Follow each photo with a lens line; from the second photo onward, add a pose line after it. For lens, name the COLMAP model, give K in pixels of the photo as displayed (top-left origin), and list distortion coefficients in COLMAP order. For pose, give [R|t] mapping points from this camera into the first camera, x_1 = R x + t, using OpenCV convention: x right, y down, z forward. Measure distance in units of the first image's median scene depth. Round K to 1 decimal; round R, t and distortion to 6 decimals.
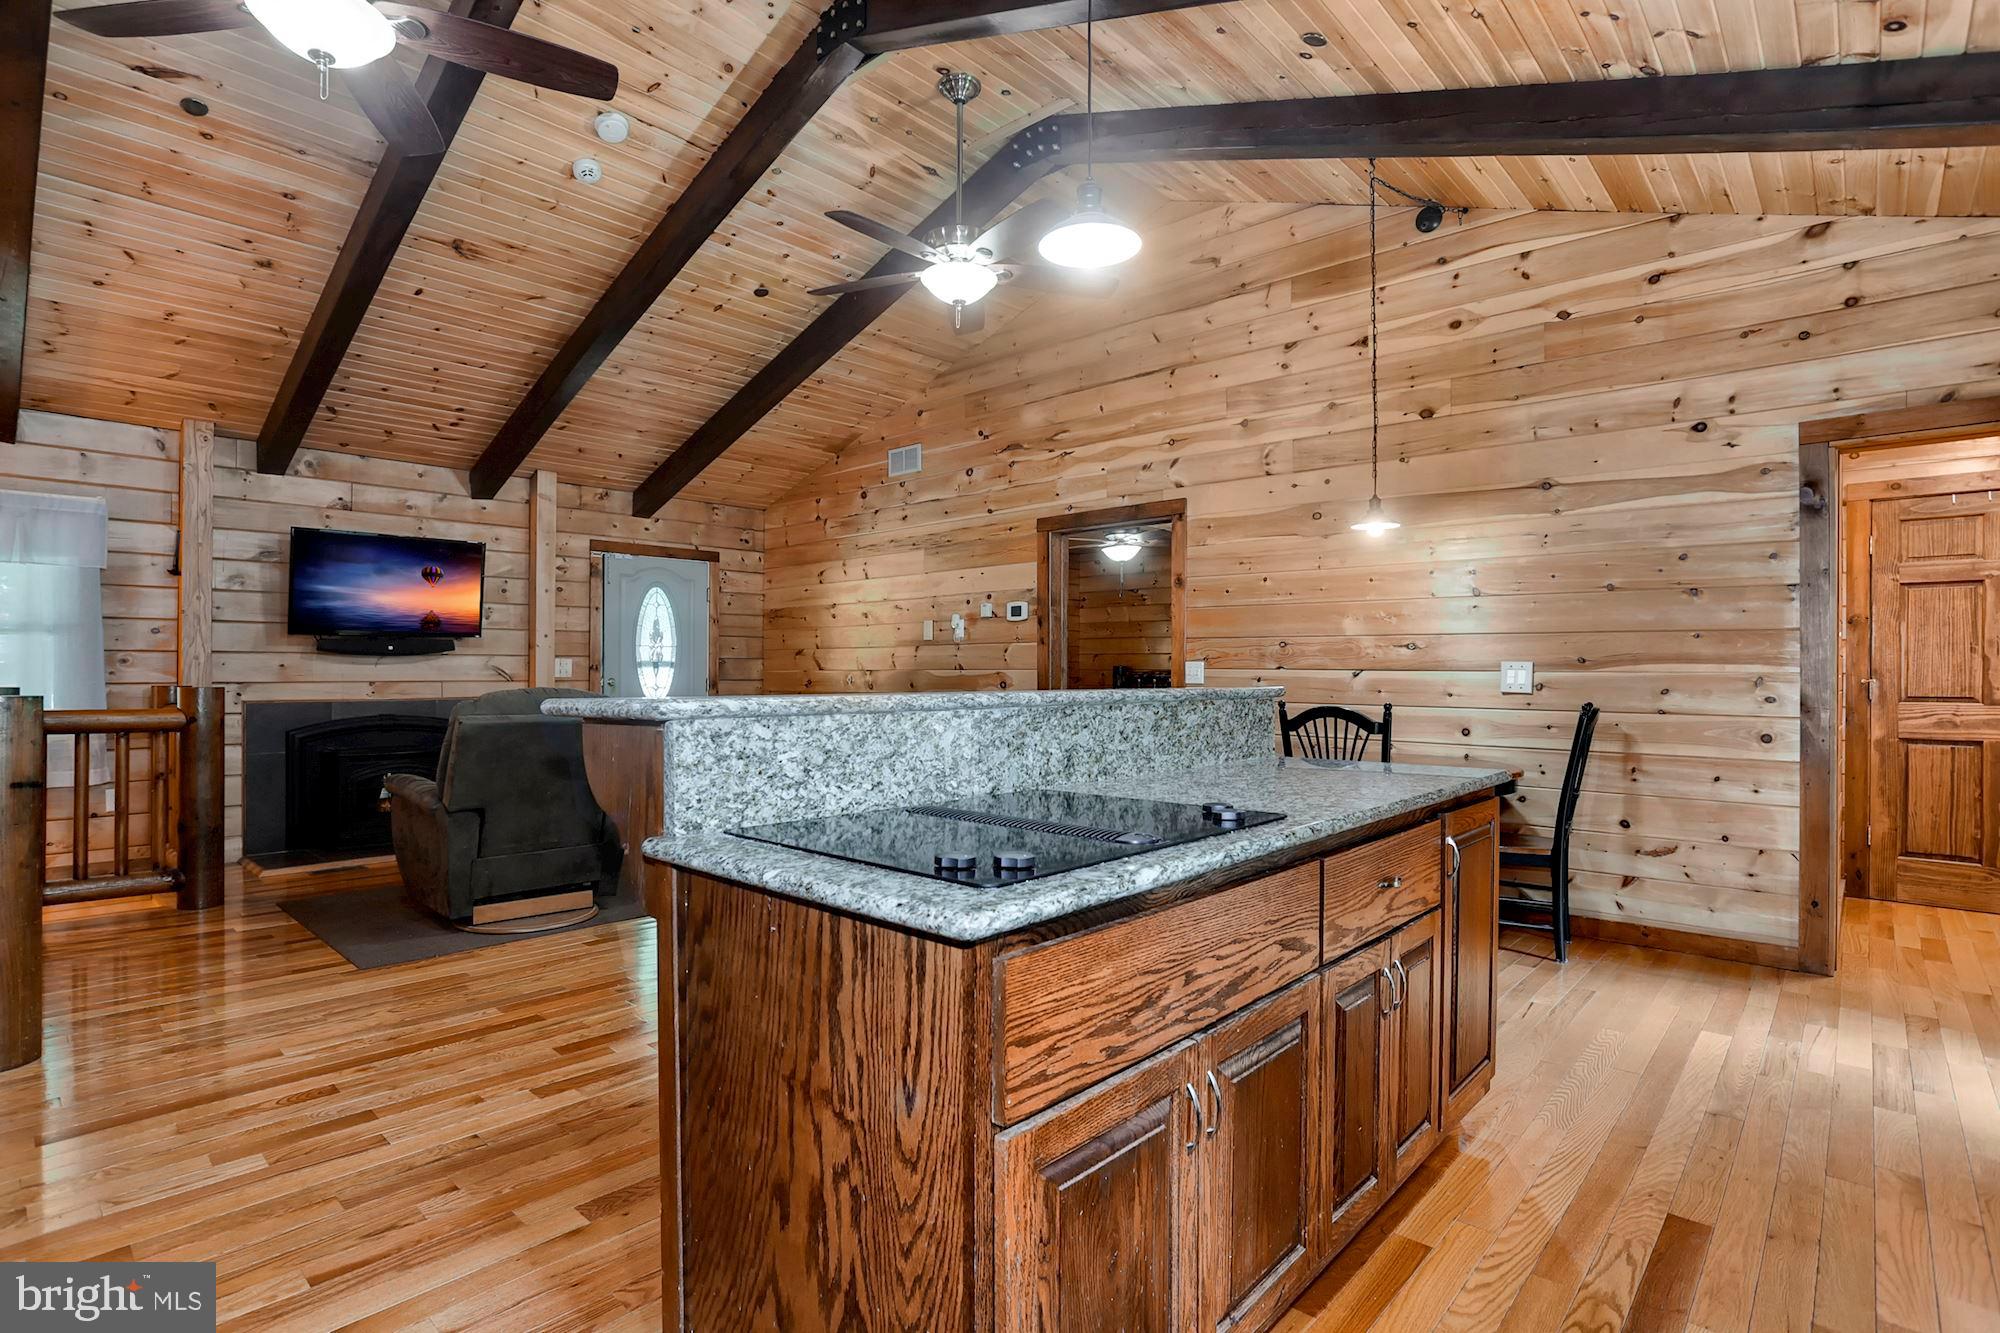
lens RADIAL K [[986.9, 0, 1000.0], [0, 986.9, 675.3], [0, 0, 1]] dist [-0.059598, 0.025241]
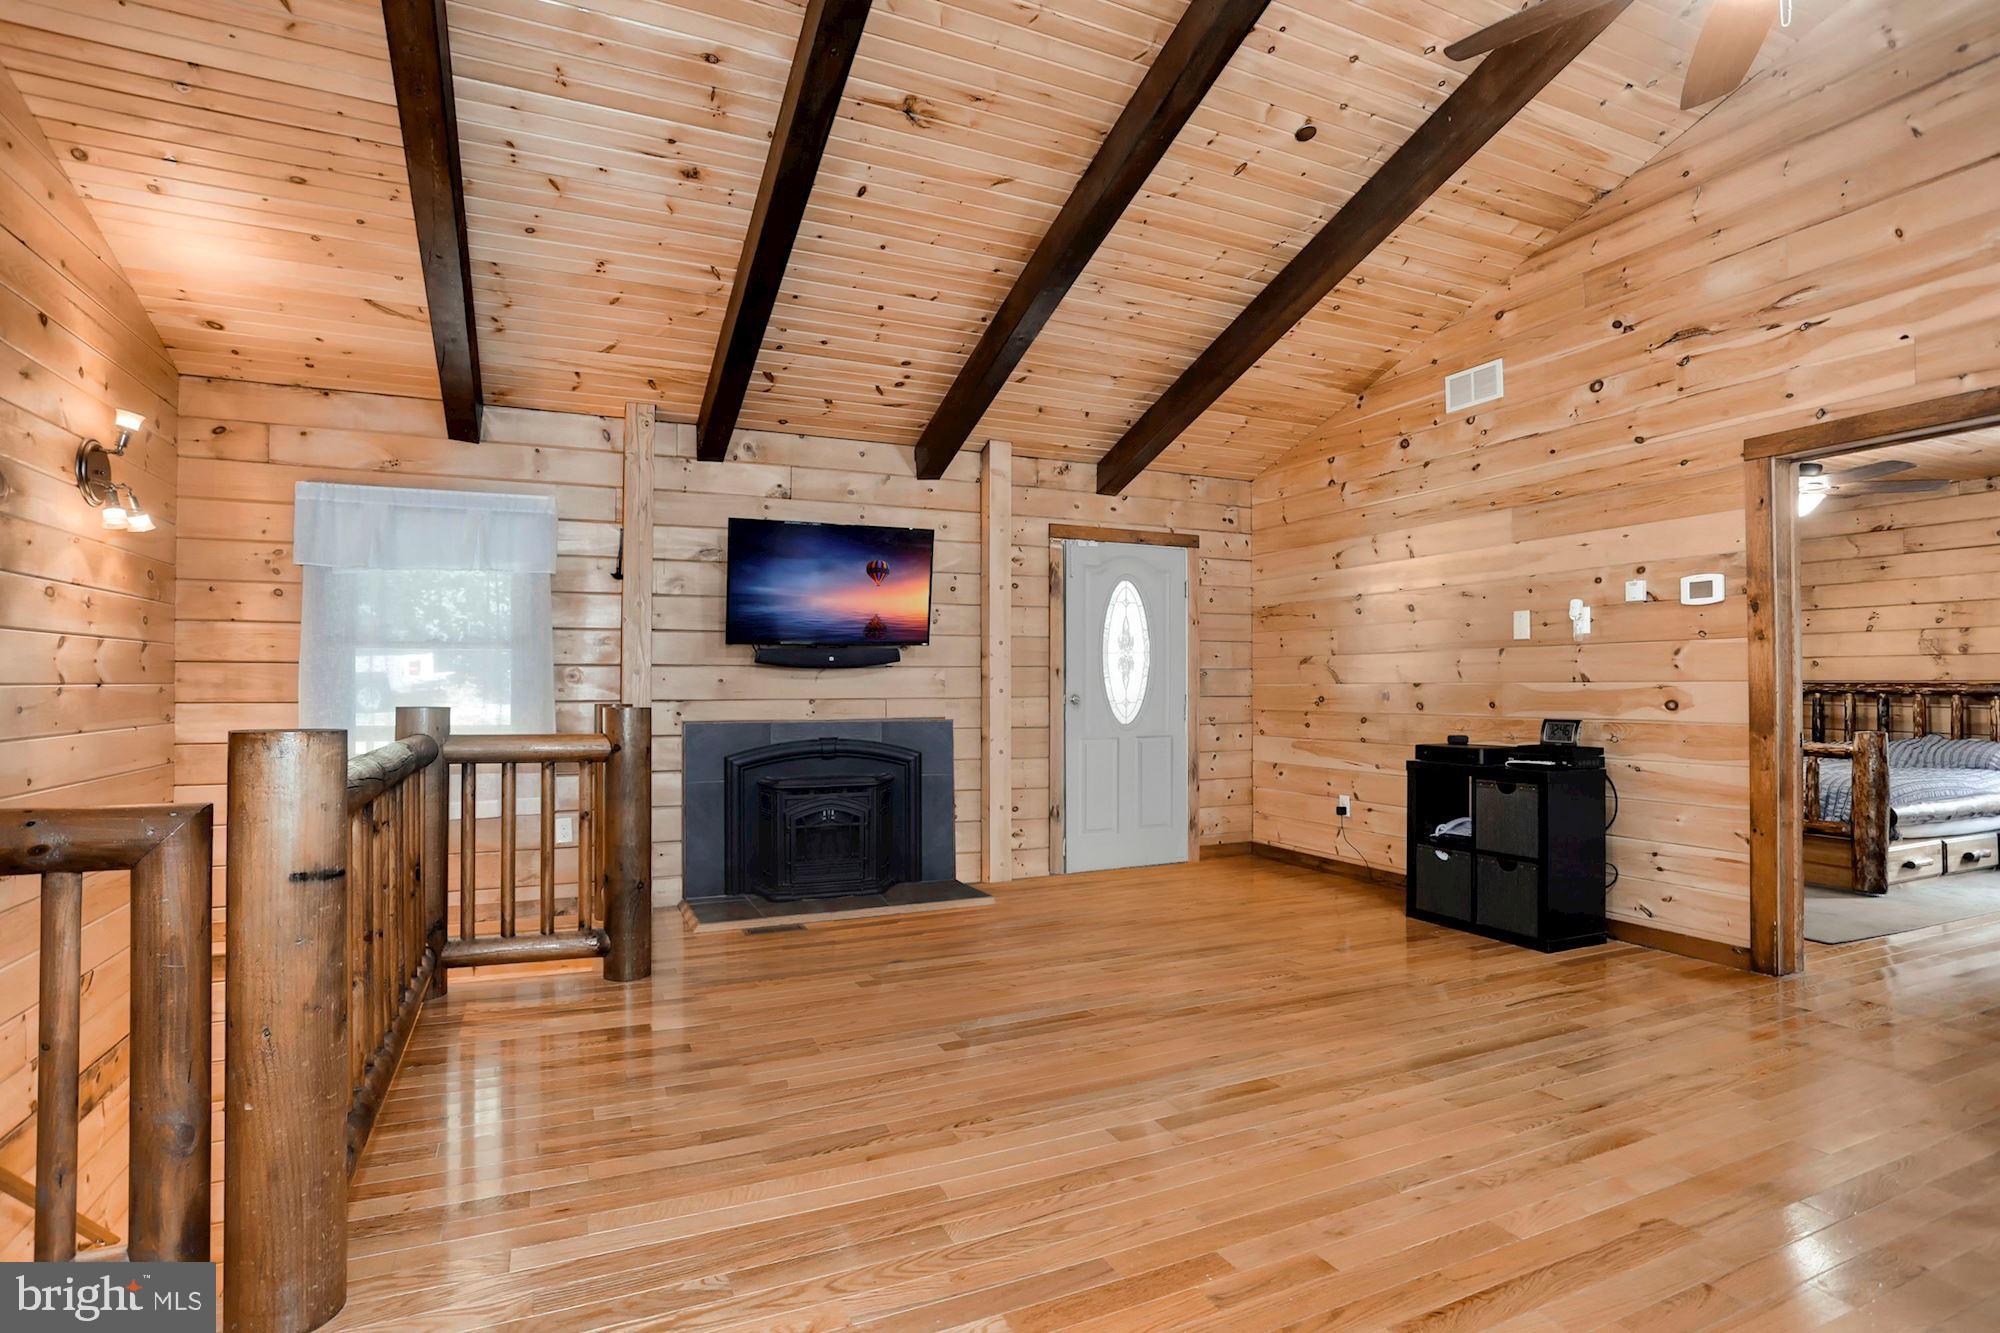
lens RADIAL K [[986.9, 0, 1005.8], [0, 986.9, 680.8], [0, 0, 1]] dist [-0.059598, 0.025241]
pose [[0.925496, -0.004616, -0.378730, -0.176034], [0.001747, 0.999967, -0.007918, -0.002658], [0.378754, 0.006666, 0.925474, 0.280628]]
